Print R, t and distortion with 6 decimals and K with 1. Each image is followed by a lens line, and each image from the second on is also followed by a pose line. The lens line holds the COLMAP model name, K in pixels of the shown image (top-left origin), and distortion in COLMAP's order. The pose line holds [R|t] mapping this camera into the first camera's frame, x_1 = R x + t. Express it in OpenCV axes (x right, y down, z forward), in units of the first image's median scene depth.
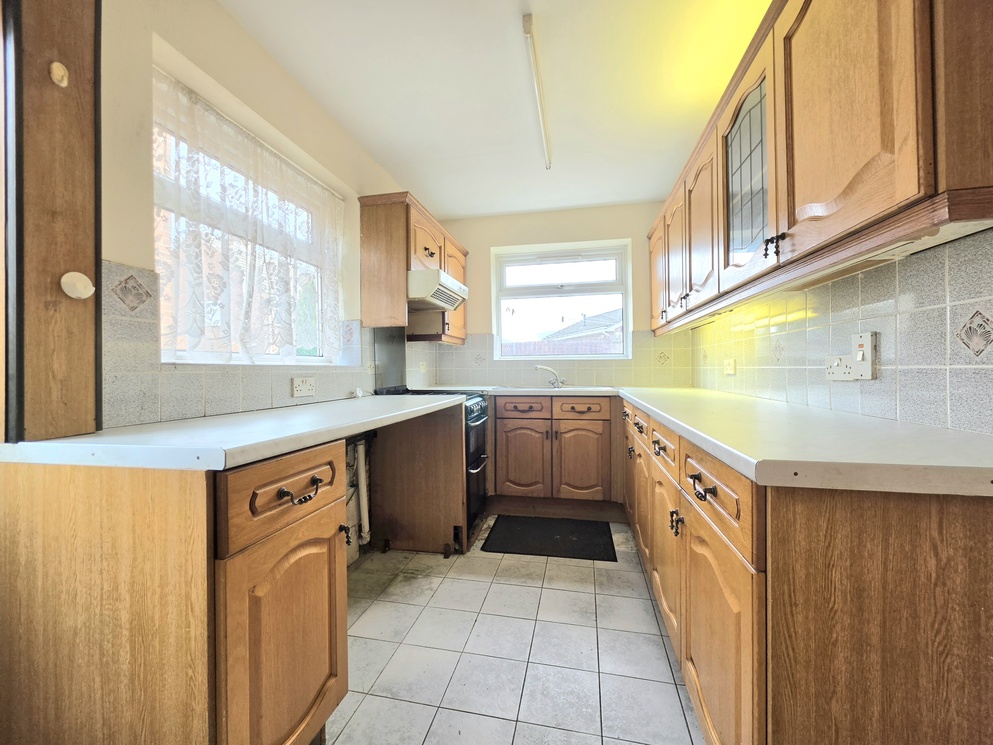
lens RADIAL K [[400.9, 0, 496.0], [0, 400.9, 367.1], [0, 0, 1]] dist [-0.002199, 0.000098]
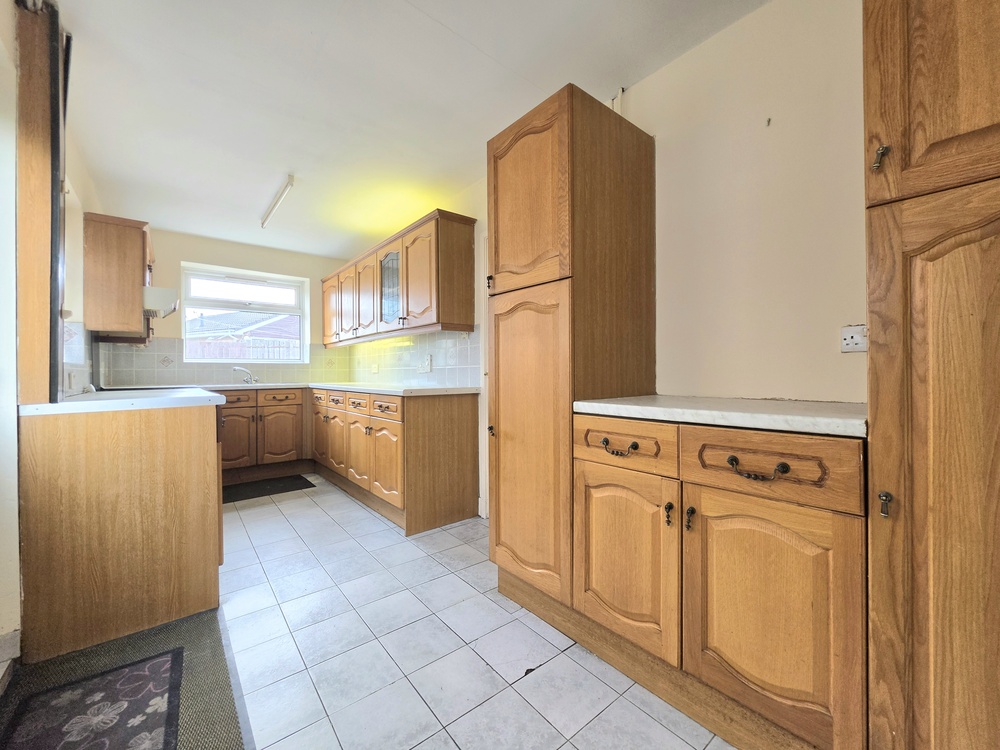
lens RADIAL K [[403.7, 0, 499.5], [0, 403.7, 369.6], [0, 0, 1]] dist [-0.002199, 0.000098]
pose [[0.626413, 0.007314, 0.779457, -0.493263], [0.000573, 0.999951, -0.009844, 0.022348], [-0.779491, 0.006613, 0.626378, -0.591540]]
